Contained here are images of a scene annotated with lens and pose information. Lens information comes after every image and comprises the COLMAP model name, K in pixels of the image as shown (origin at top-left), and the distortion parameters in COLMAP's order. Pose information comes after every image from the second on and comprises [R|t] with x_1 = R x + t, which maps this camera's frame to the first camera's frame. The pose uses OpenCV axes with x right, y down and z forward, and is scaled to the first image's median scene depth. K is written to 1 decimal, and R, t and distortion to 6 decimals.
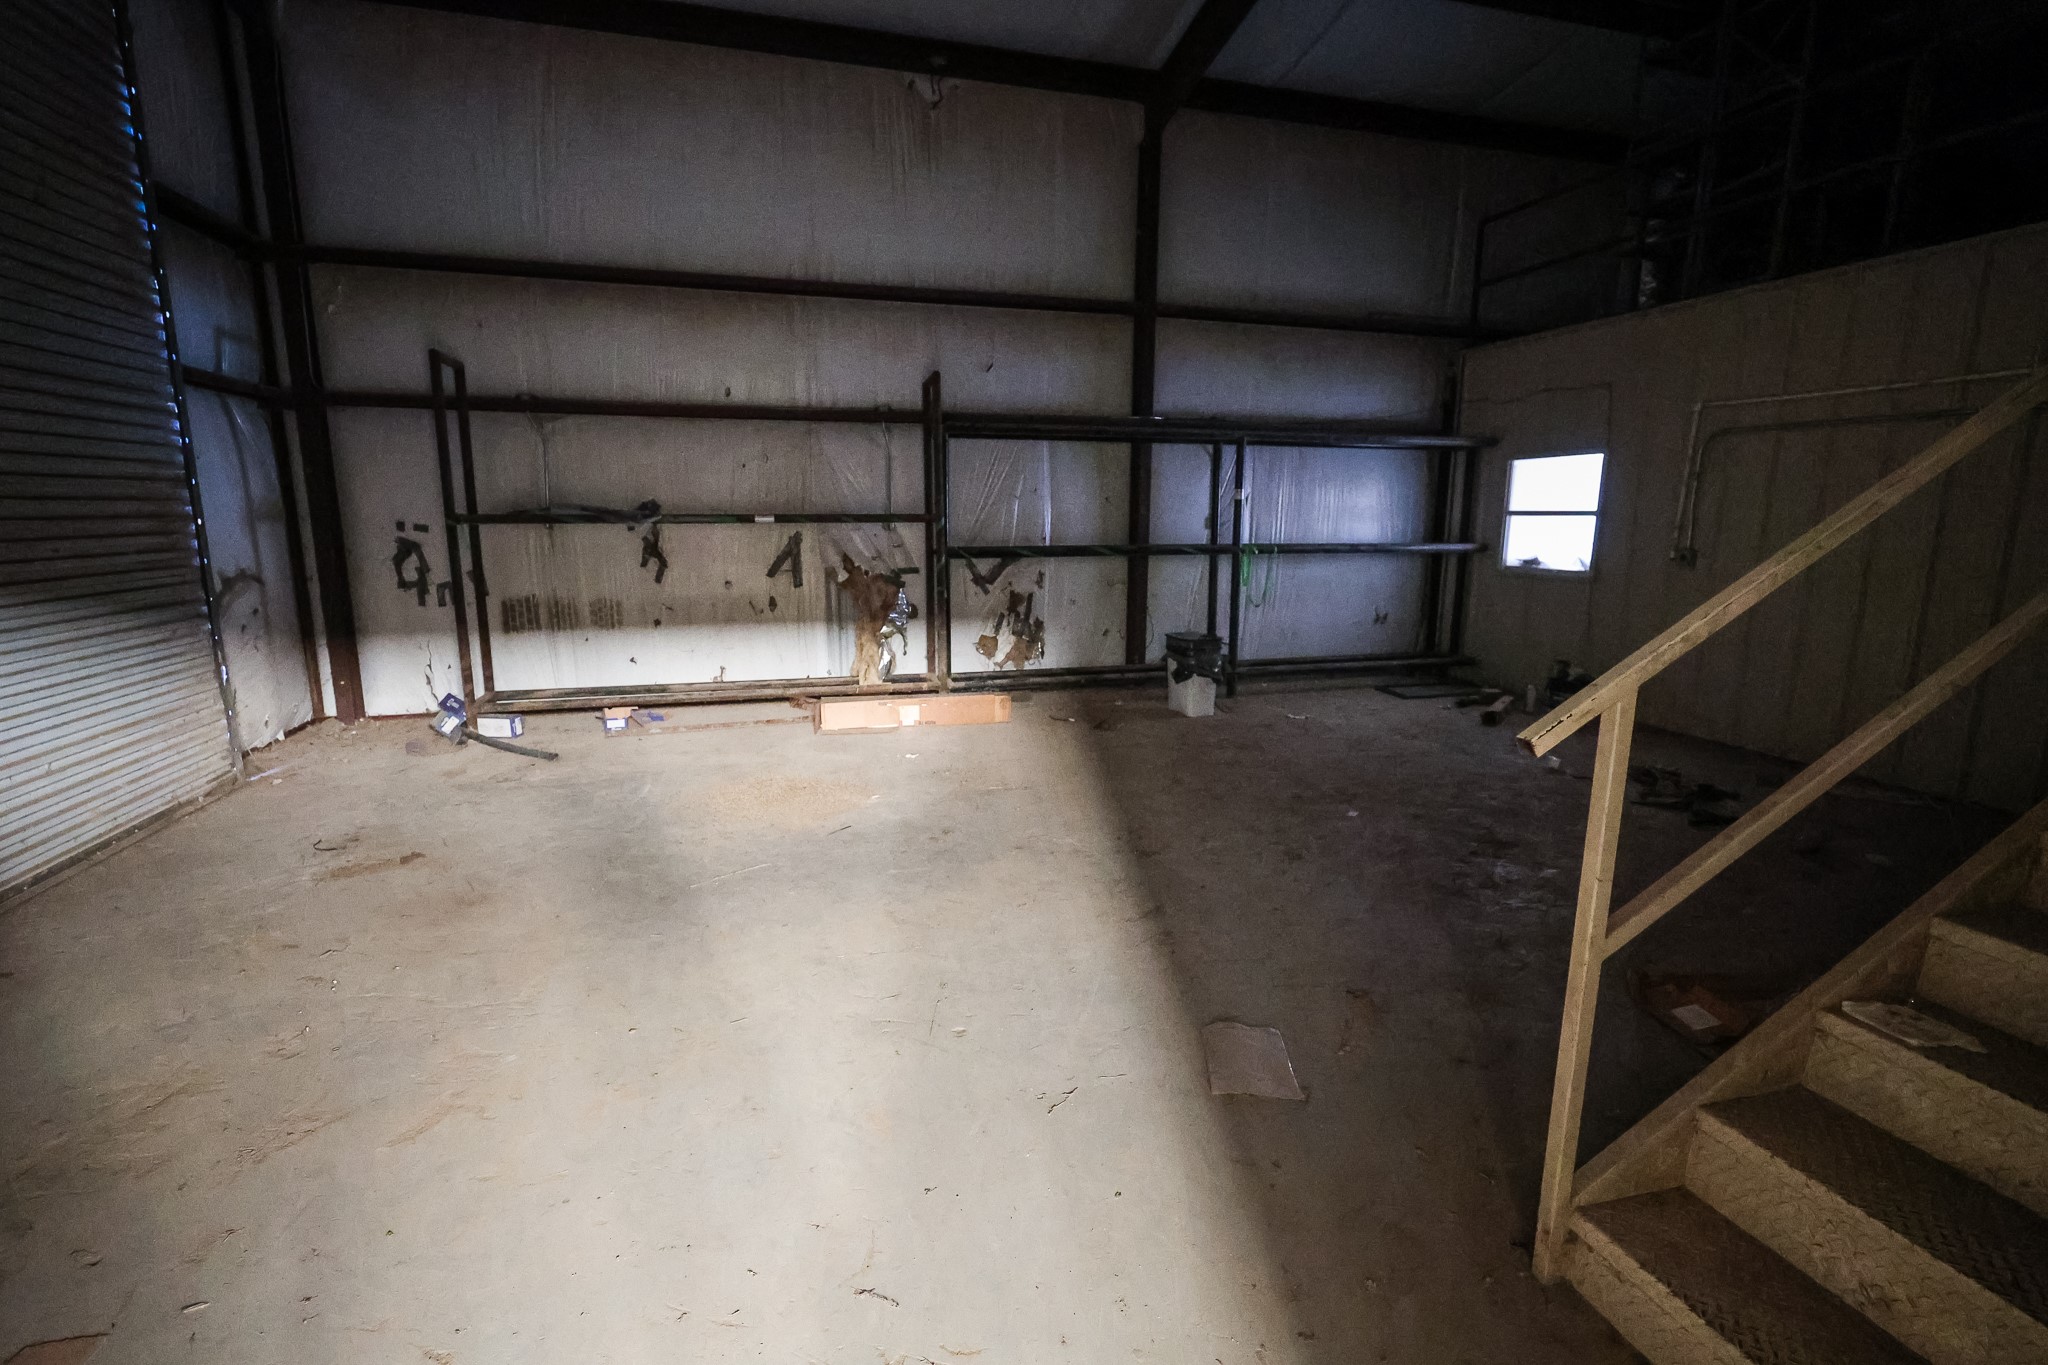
lens RADIAL K [[947.3, 0, 1024.0], [0, 947.3, 682.5], [0, 0, 1]] dist [0.001762, -0.000312]
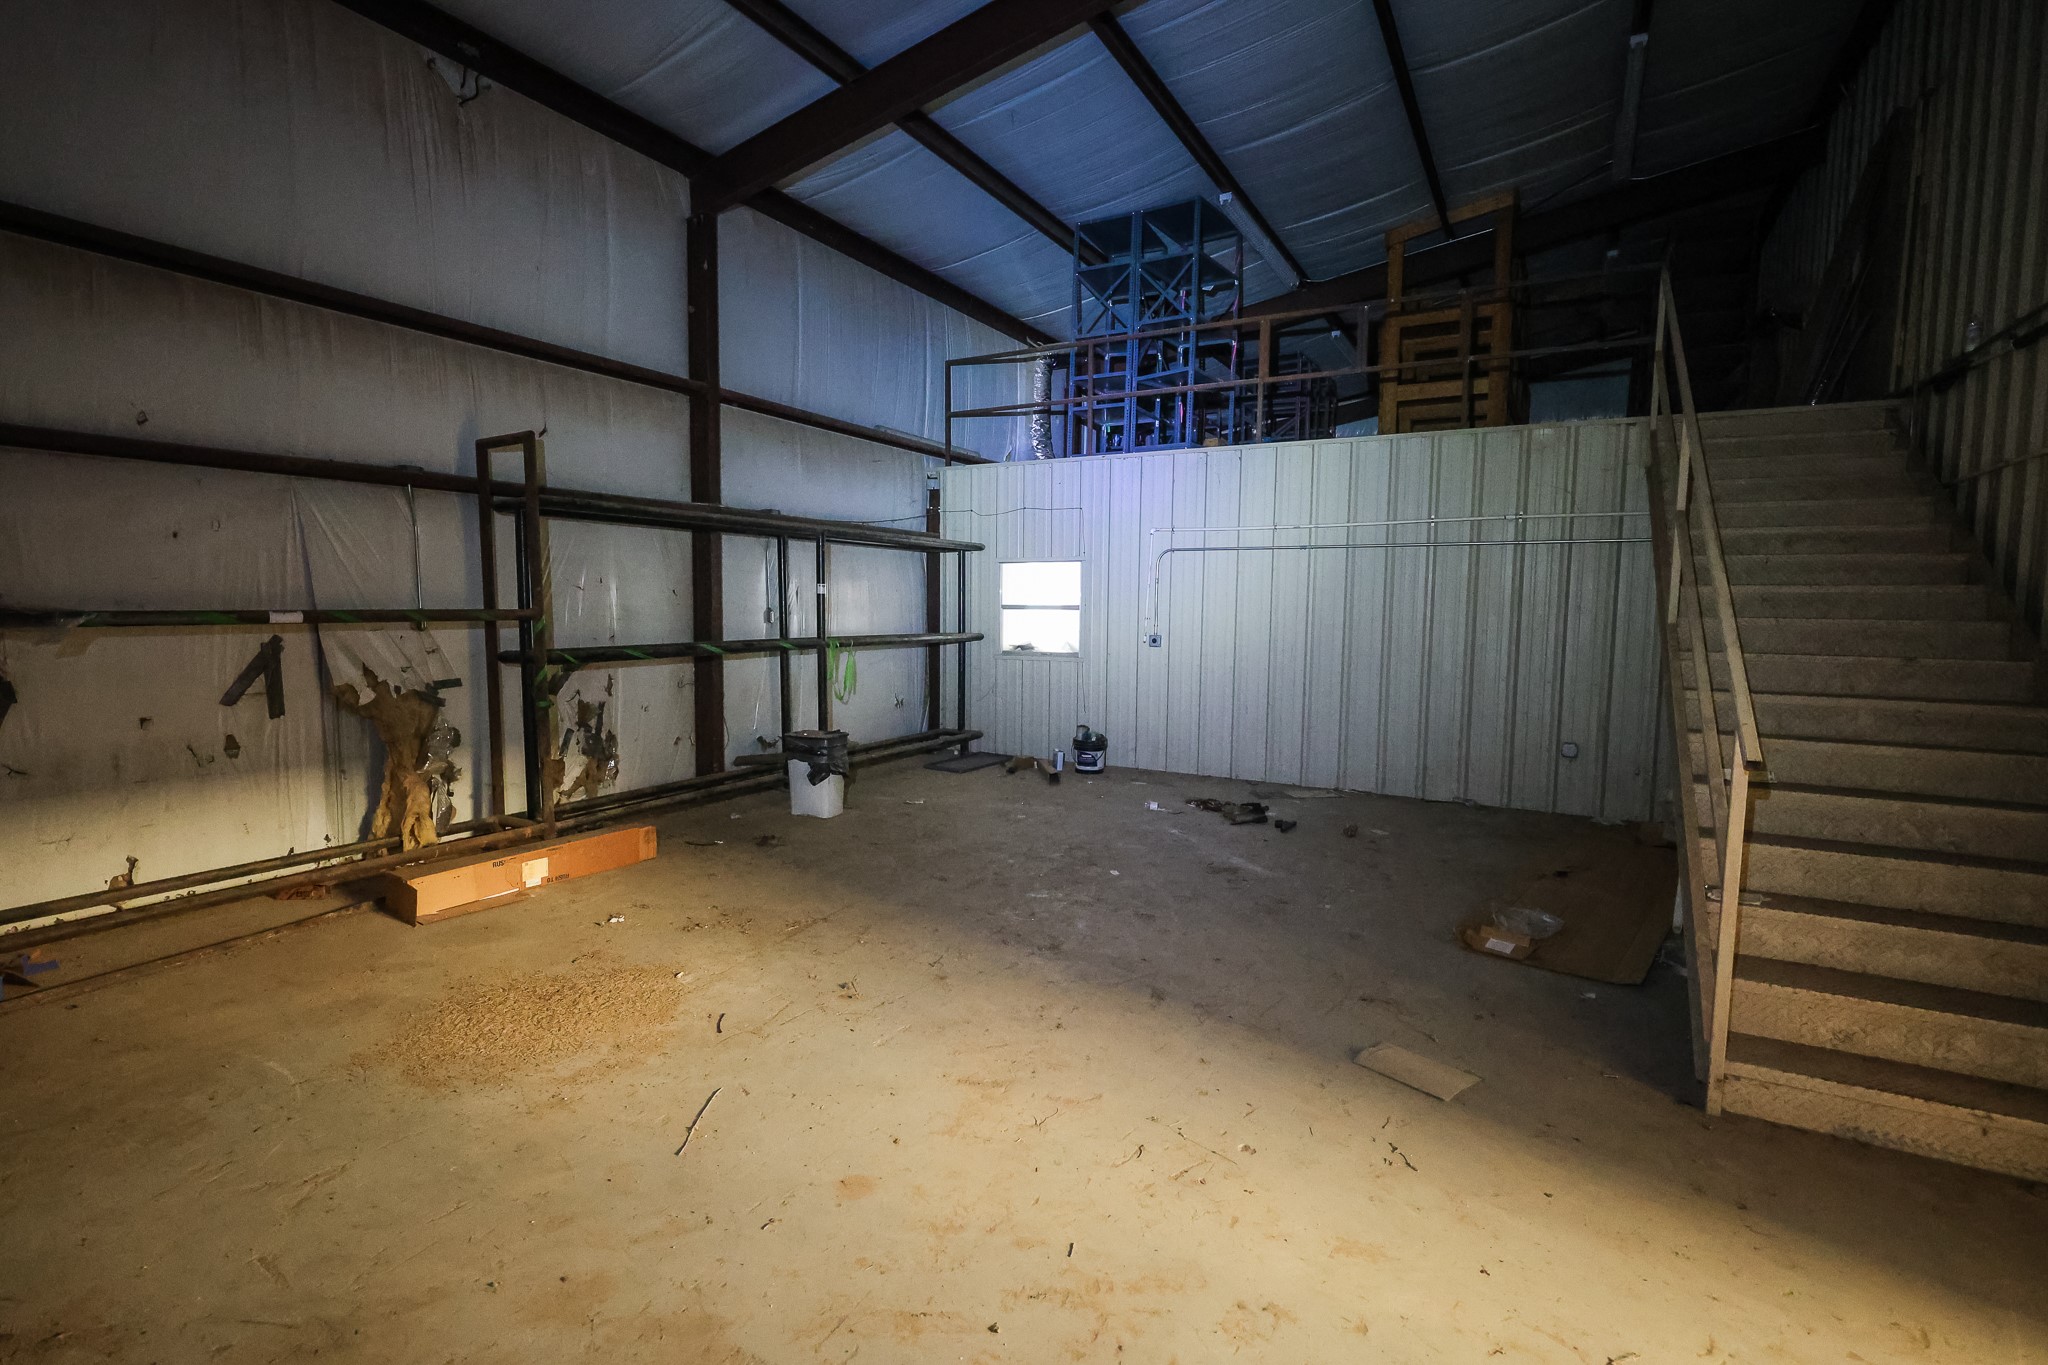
lens RADIAL K [[947.3, 0, 1024.0], [0, 947.3, 682.5], [0, 0, 1]] dist [0.001762, -0.000312]
pose [[0.710517, -0.056433, 0.701414, -0.325447], [0.120412, 0.991828, -0.042176, -0.033157], [-0.693302, 0.114425, 0.711505, 0.154949]]
